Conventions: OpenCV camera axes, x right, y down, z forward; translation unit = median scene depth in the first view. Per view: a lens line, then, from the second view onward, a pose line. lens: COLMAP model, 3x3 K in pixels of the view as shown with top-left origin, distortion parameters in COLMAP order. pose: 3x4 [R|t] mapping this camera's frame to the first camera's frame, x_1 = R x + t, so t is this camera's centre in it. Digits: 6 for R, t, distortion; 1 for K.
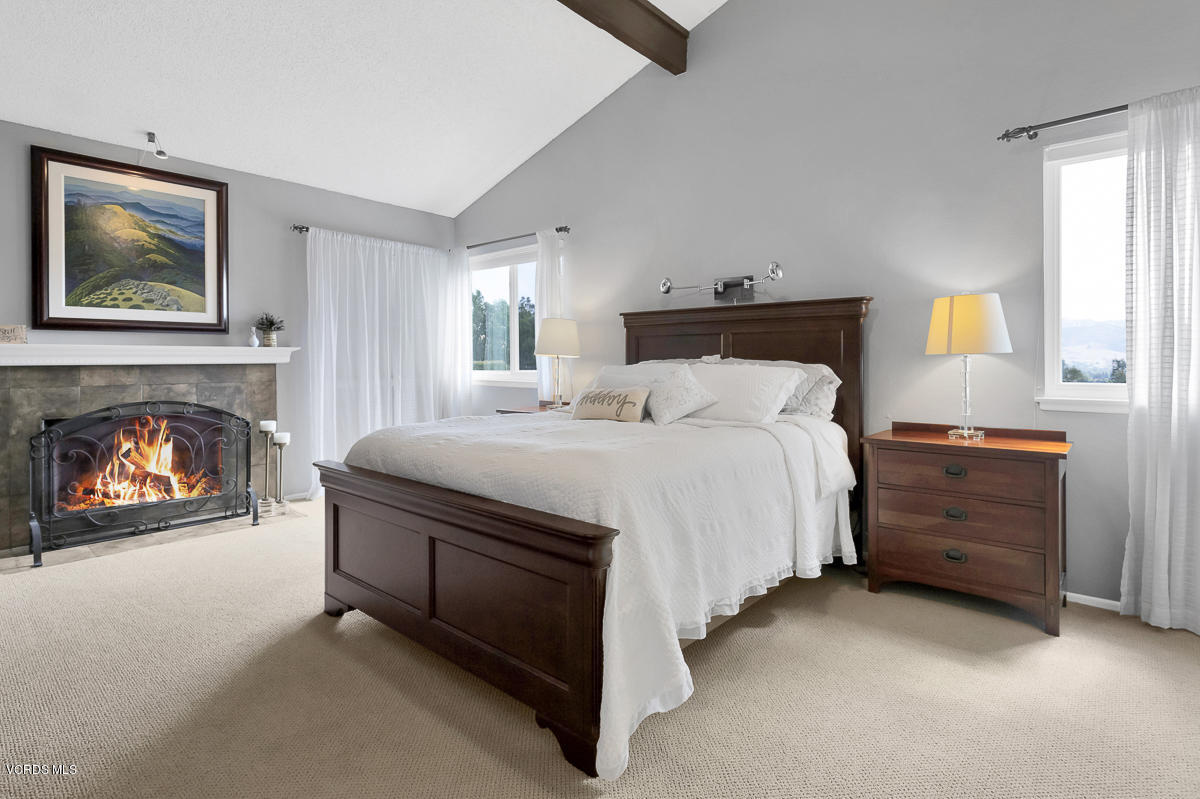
lens RADIAL K [[584.4, 0, 583.3], [0, 584.4, 360.0], [0, 0, 1]] dist [-0.002201, -0.002767]
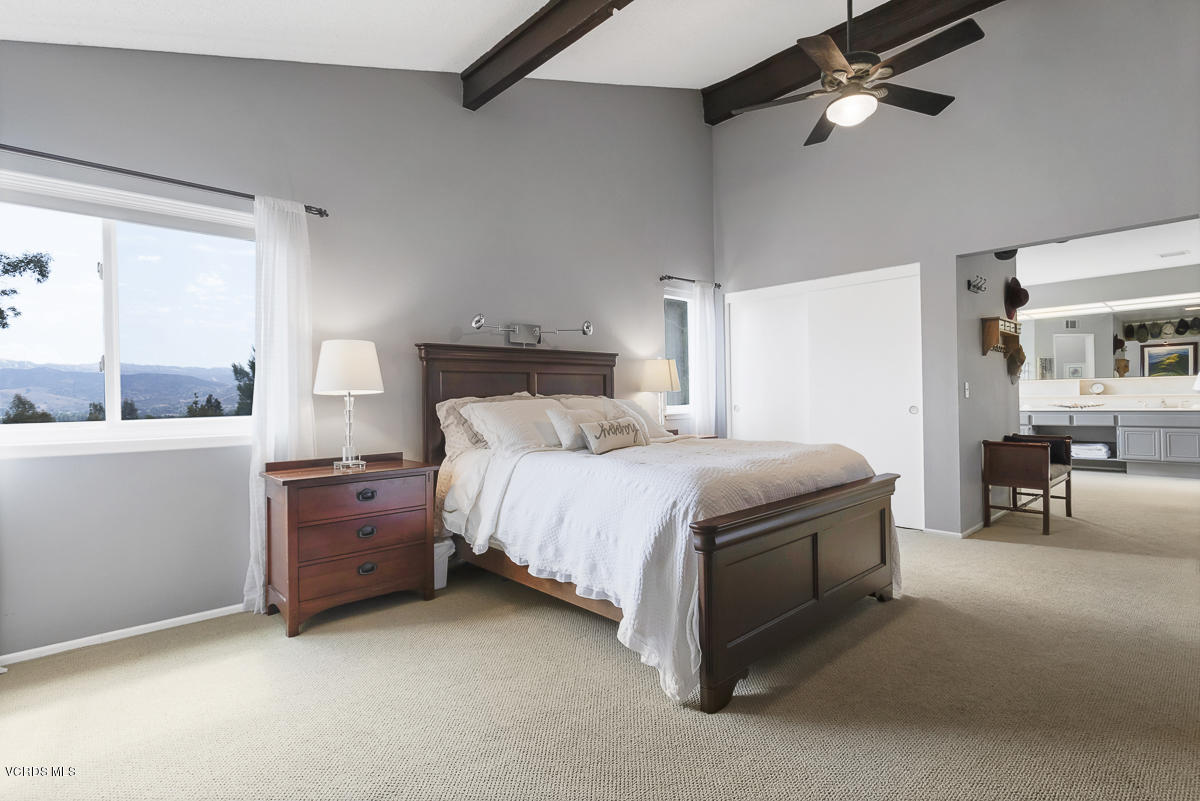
lens RADIAL K [[584.4, 0, 605.4], [0, 584.4, 396.3], [0, 0, 1]] dist [-0.002201, -0.002767]
pose [[0.095756, -0.002541, 0.995402, -0.829902], [0.017063, 0.999854, 0.000911, 0.001816], [-0.995259, 0.016897, 0.095786, 0.712021]]
